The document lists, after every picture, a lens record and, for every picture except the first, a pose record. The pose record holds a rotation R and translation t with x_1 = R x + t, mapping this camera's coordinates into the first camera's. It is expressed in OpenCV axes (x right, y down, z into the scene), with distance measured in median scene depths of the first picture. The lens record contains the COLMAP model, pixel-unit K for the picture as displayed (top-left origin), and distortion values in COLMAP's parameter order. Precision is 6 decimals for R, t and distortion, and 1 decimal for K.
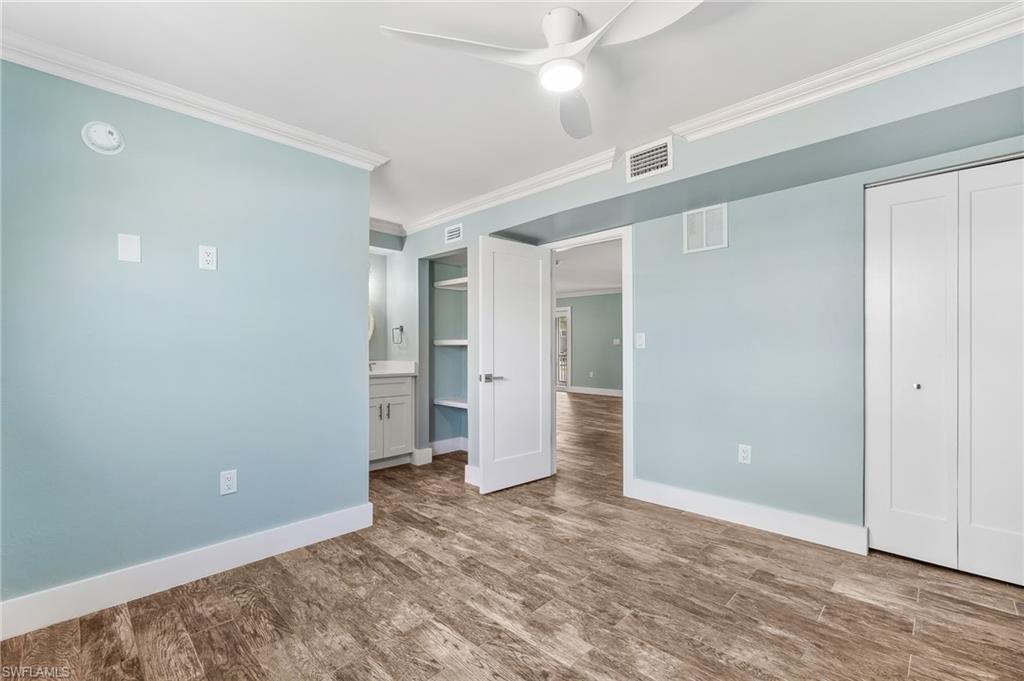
lens RADIAL K [[436.6, 0, 514.5], [0, 436.6, 343.0], [0, 0, 1]] dist [0.005712, -0.000085]
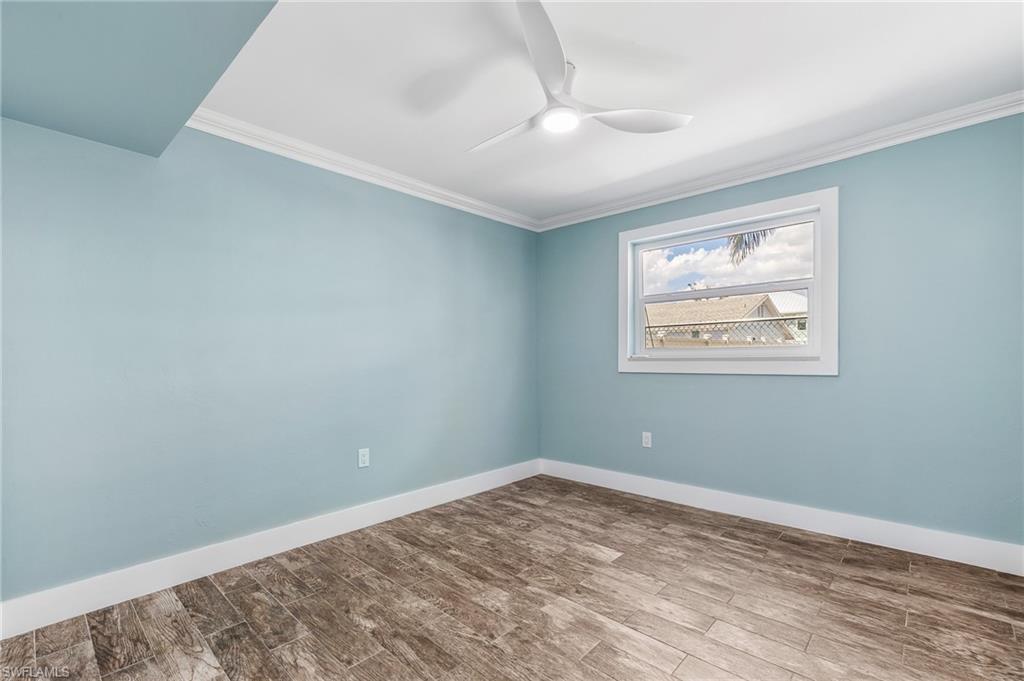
lens RADIAL K [[436.6, 0, 514.5], [0, 436.6, 343.0], [0, 0, 1]] dist [0.005712, -0.000085]
pose [[-0.999402, 0.012925, -0.032063, 0.256563], [0.013869, 0.999472, -0.029378, 0.018611], [0.031666, -0.029805, -0.999054, 2.029279]]
